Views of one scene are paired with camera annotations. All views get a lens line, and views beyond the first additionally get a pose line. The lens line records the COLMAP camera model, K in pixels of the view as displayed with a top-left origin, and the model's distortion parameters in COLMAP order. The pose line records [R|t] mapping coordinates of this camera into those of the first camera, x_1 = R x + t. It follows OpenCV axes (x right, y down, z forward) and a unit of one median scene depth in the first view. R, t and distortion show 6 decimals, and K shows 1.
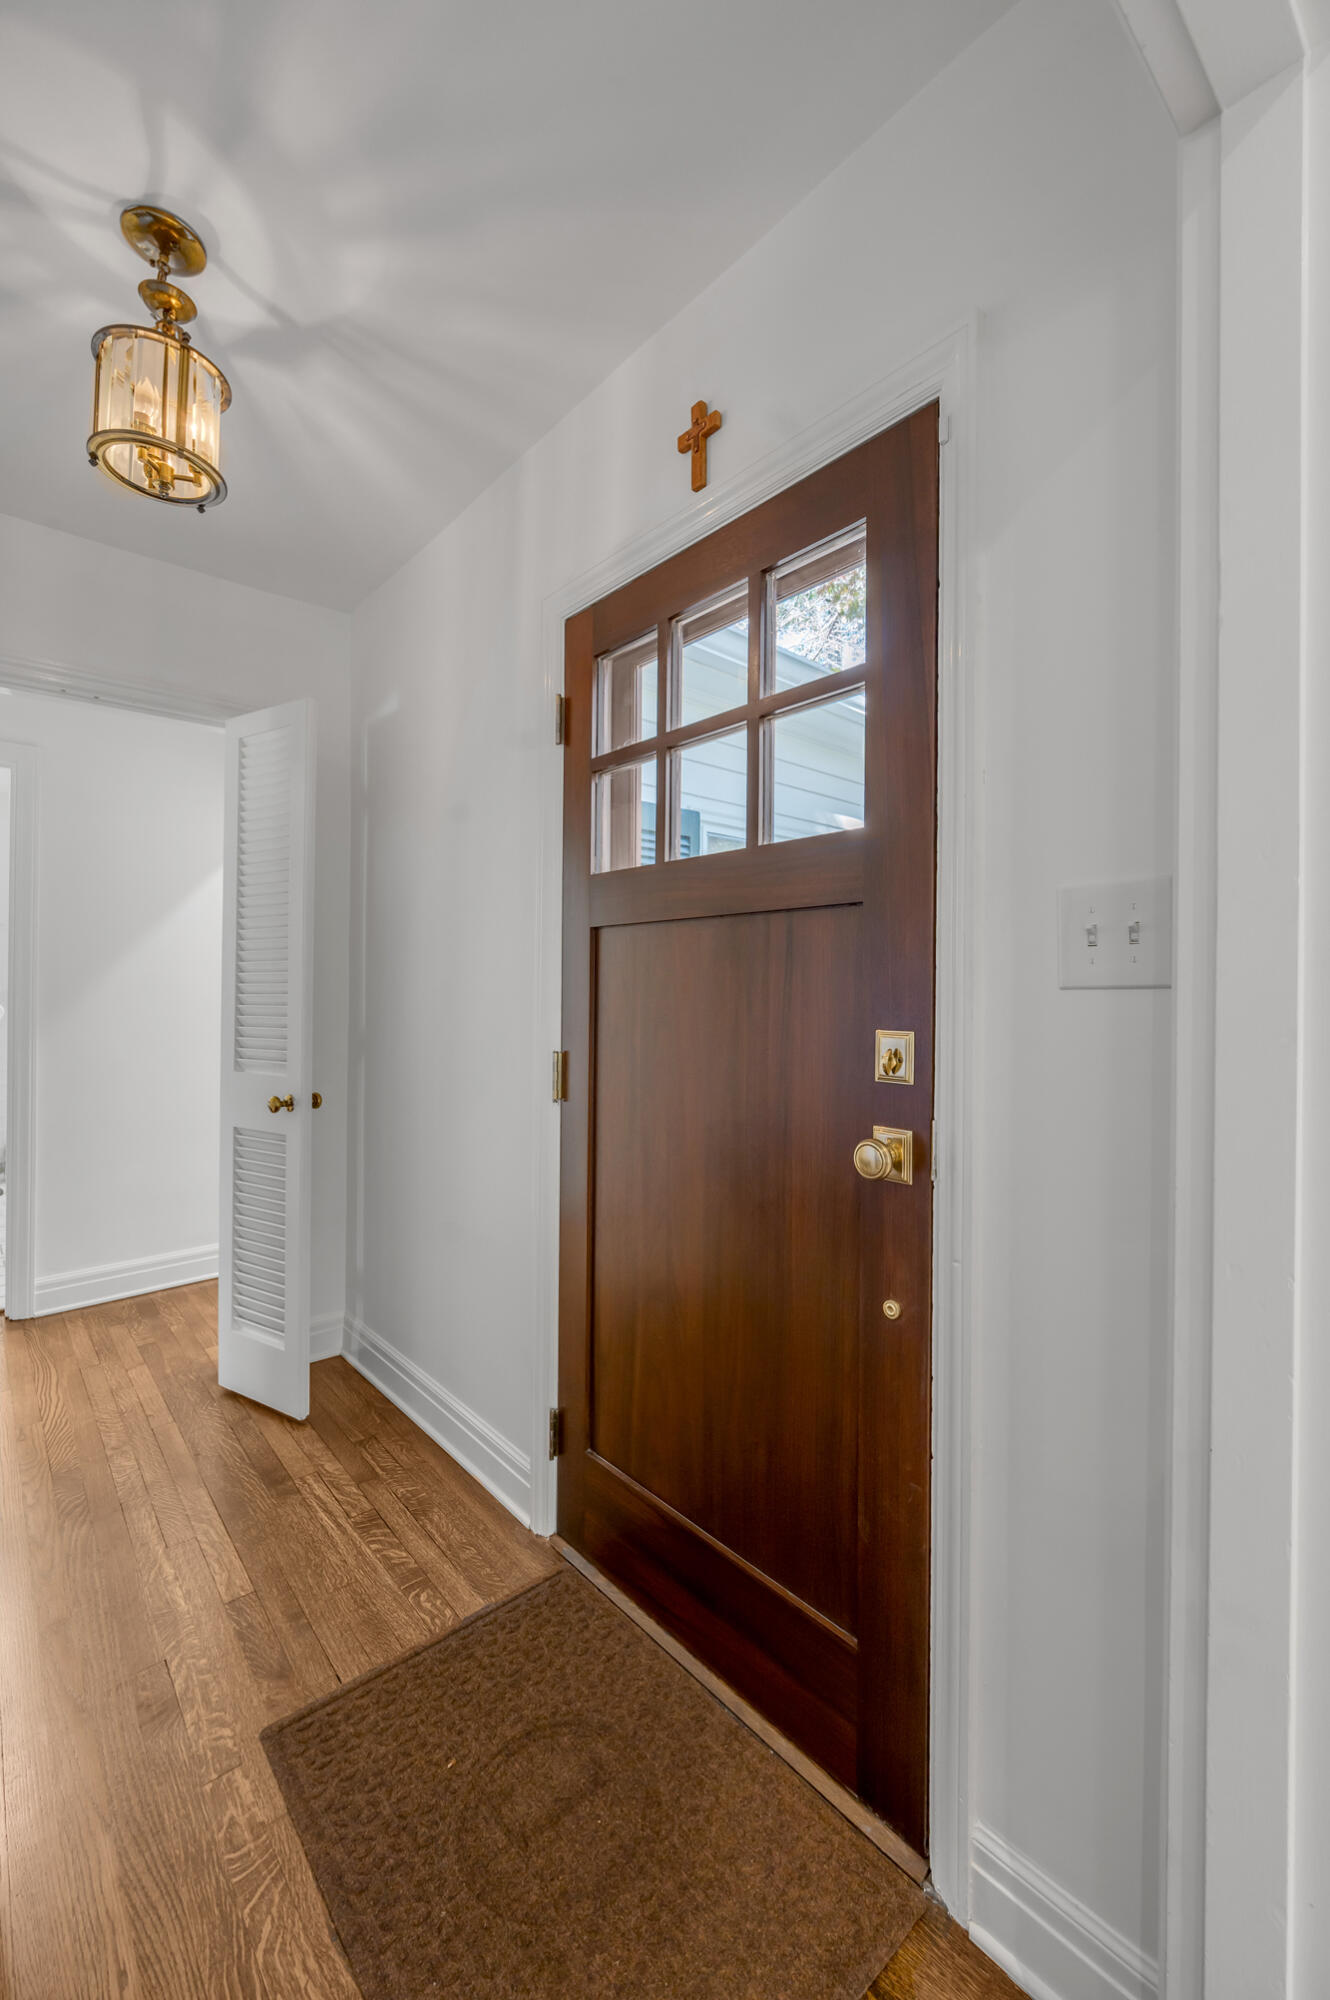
lens RADIAL K [[810.5, 0, 660.4], [0, 810.5, 979.0], [0, 0, 1]] dist [-0.002138, 0.000548]
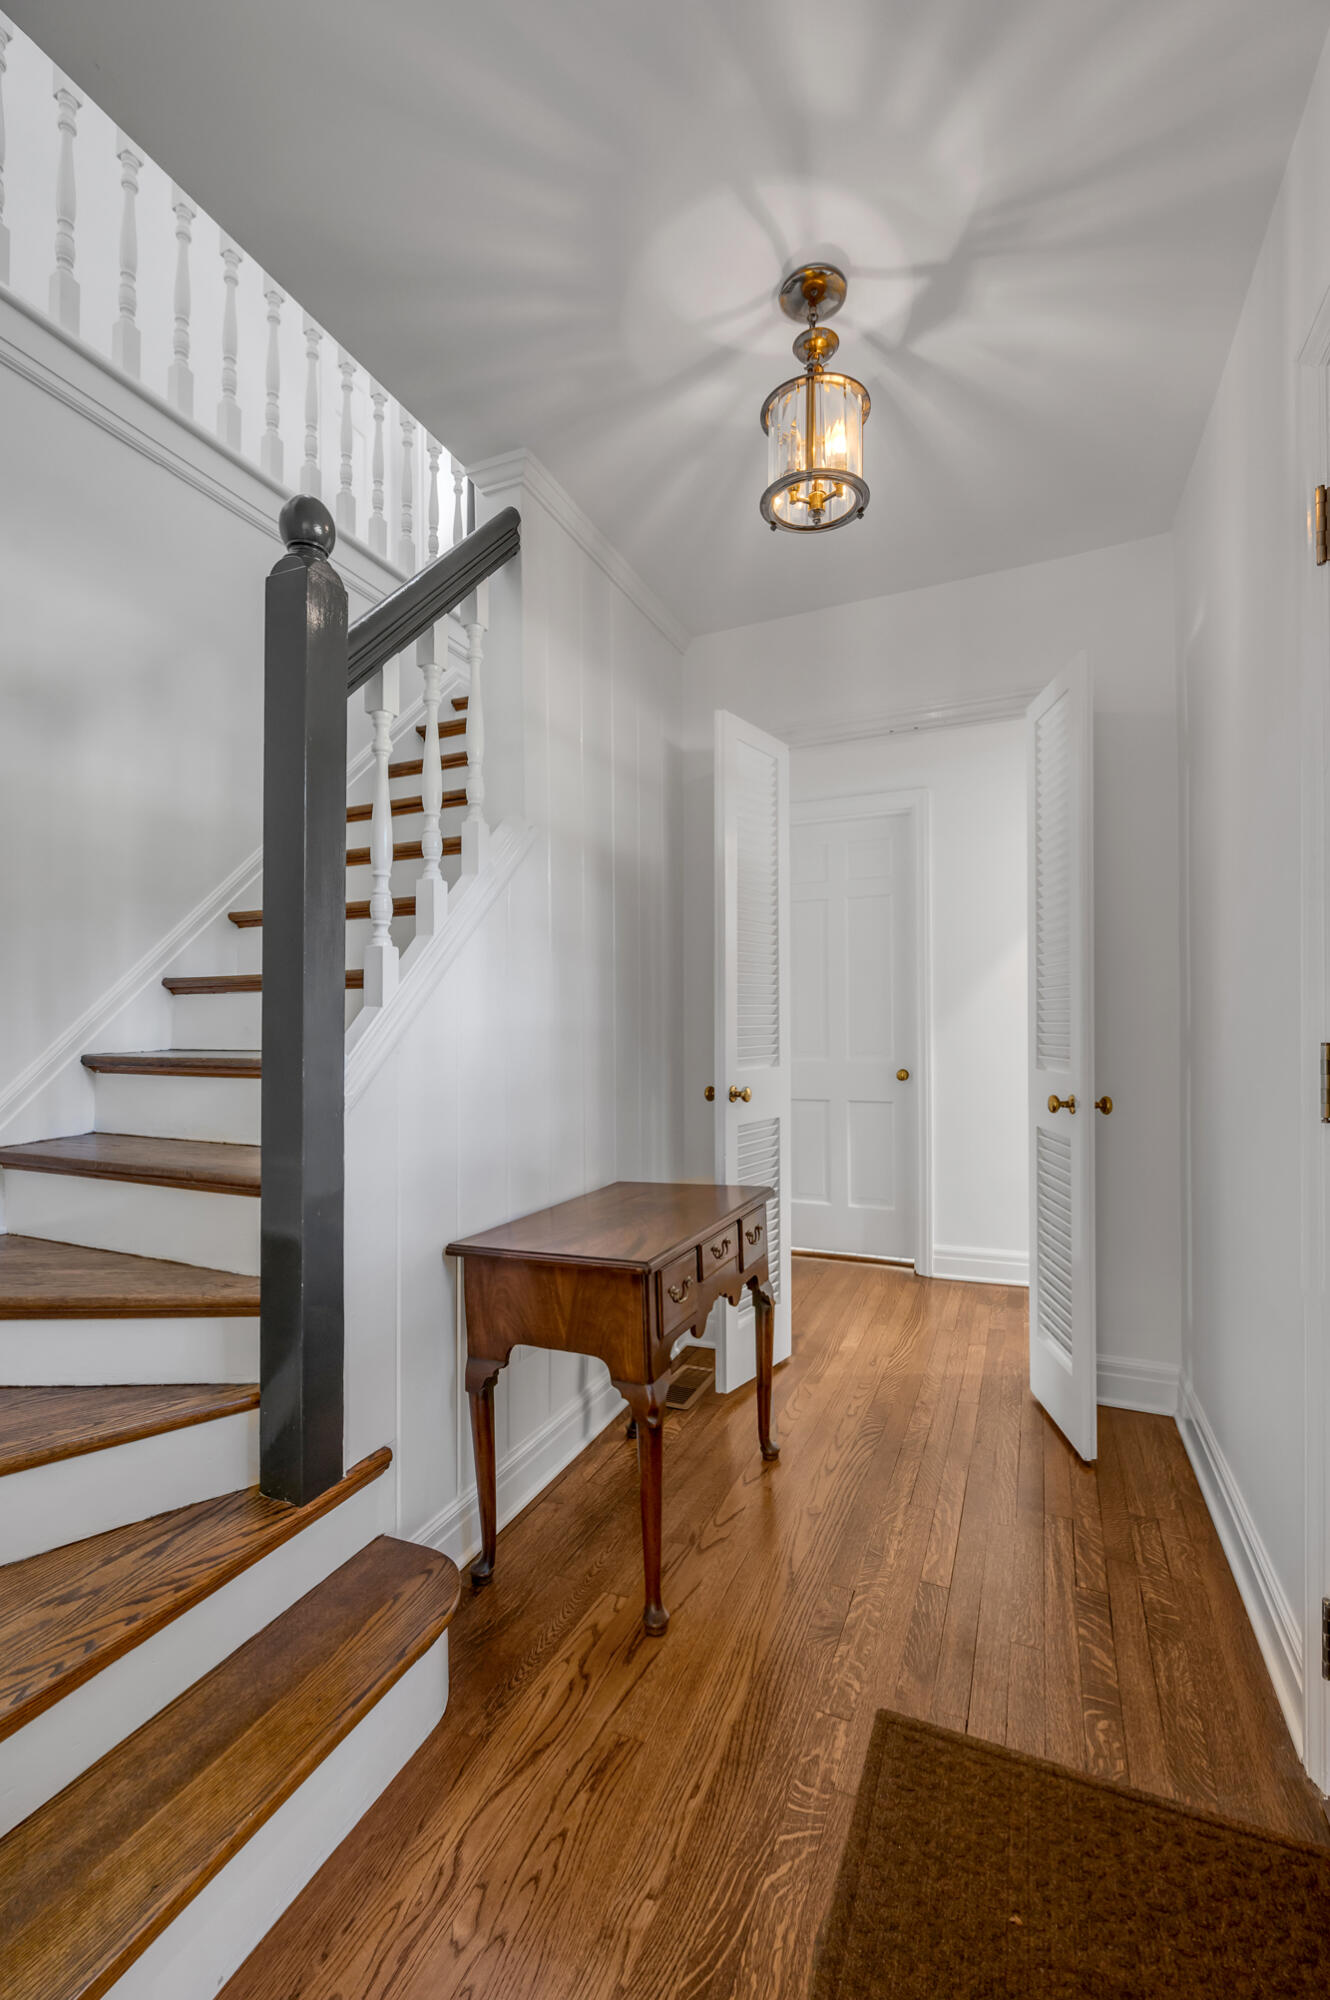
lens RADIAL K [[833.8, 0, 671.3], [0, 833.8, 1004.9], [0, 0, 1]] dist [0.002036, 0.000444]
pose [[0.433395, -0.024221, -0.900878, 0.281657], [0.029208, 0.999491, -0.012821, 0.060230], [0.900730, -0.020756, 0.433882, 0.285870]]
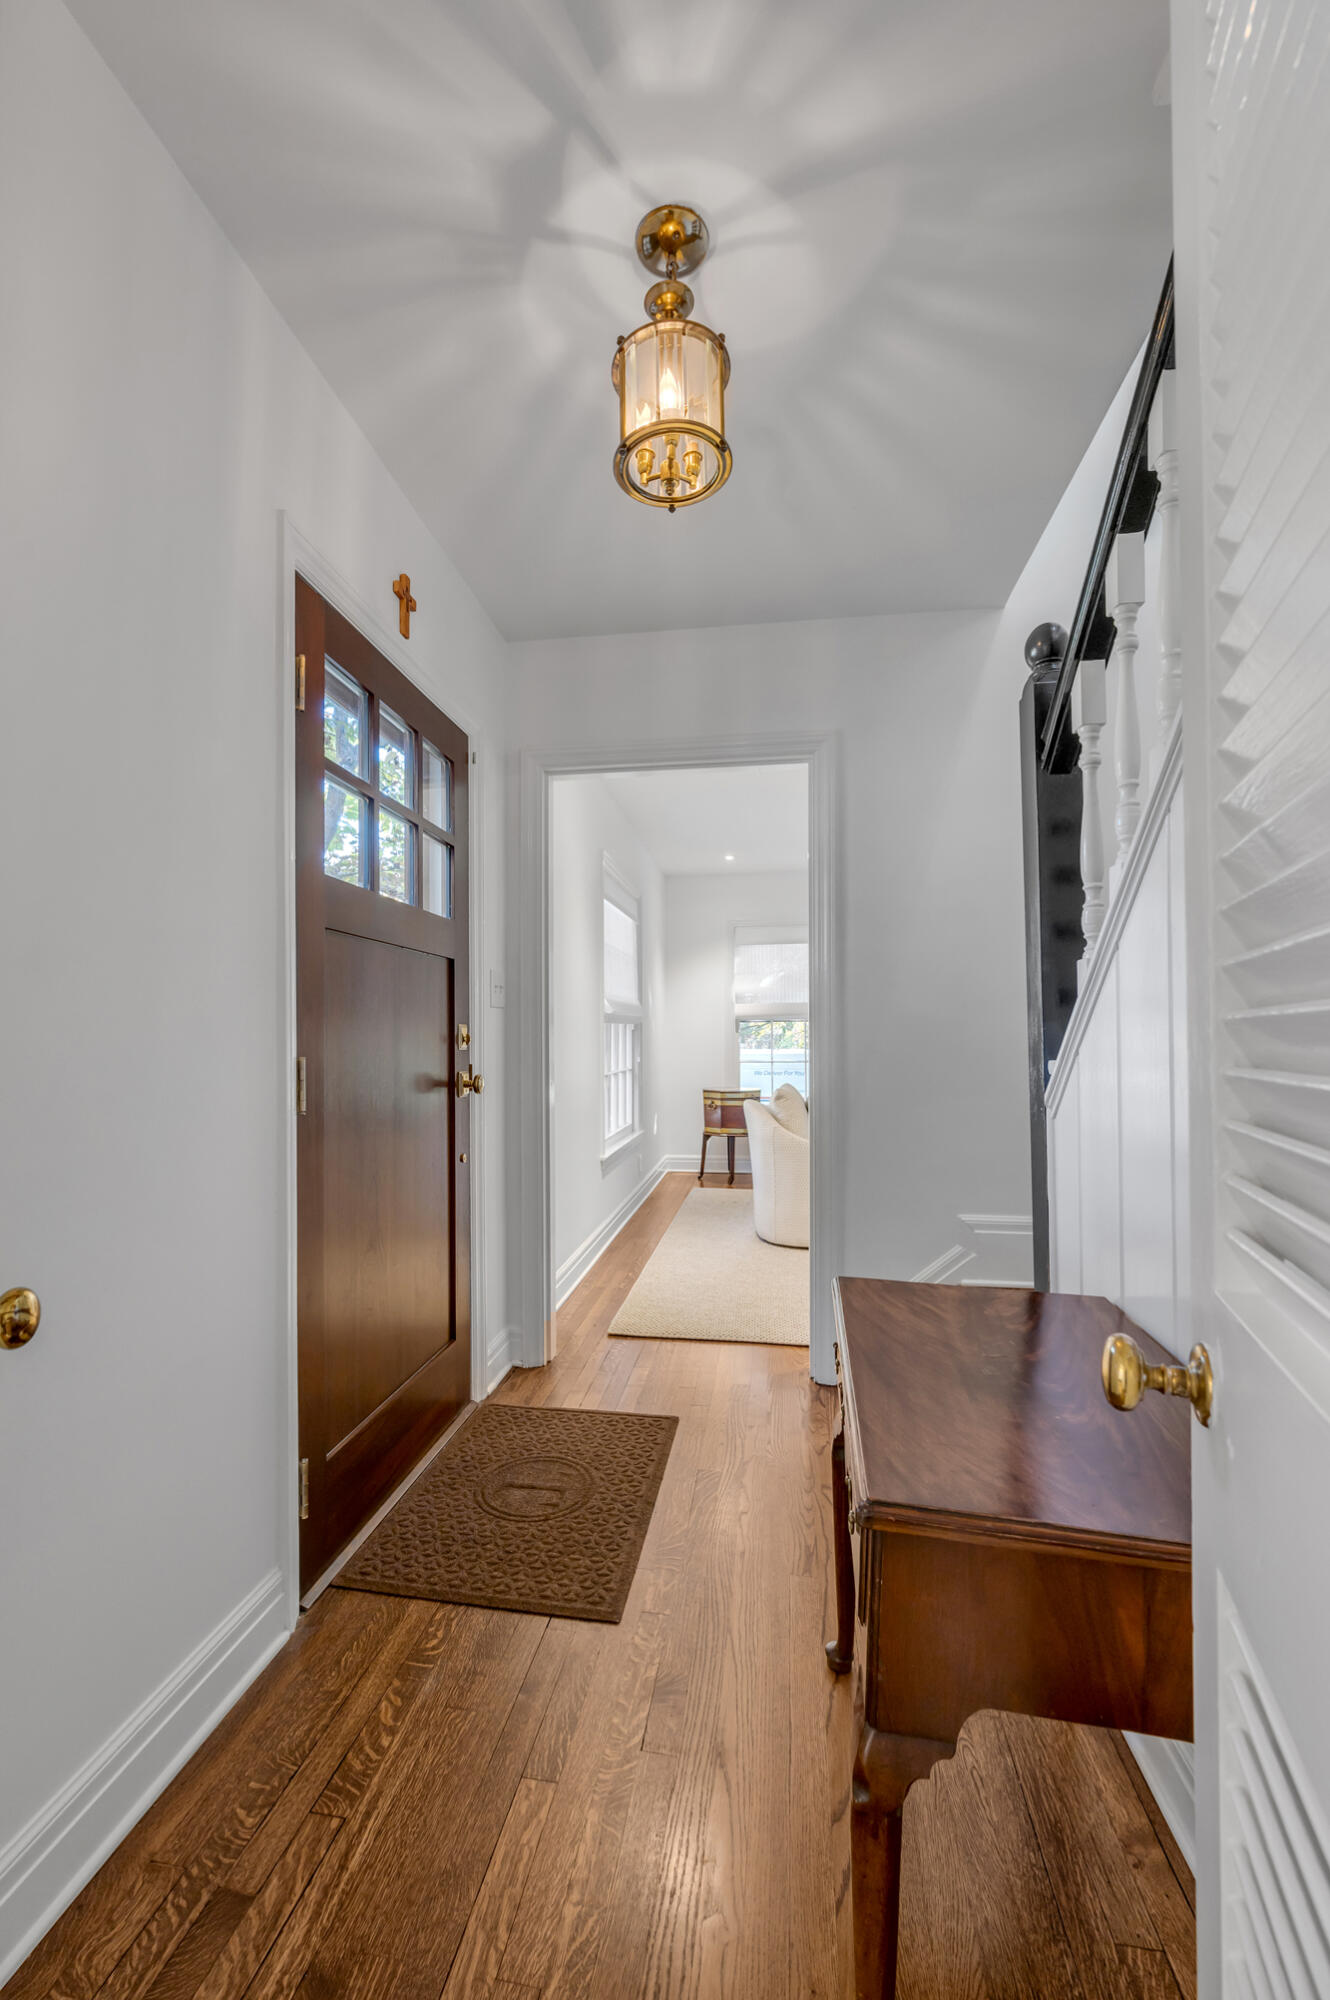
lens RADIAL K [[810.5, 0, 660.4], [0, 810.5, 979.0], [0, 0, 1]] dist [-0.002138, 0.000548]
pose [[-0.646350, 0.049696, 0.761421, -1.221418], [-0.019509, 0.996474, -0.081598, 0.078752], [-0.762791, -0.067596, -0.643102, 1.470237]]
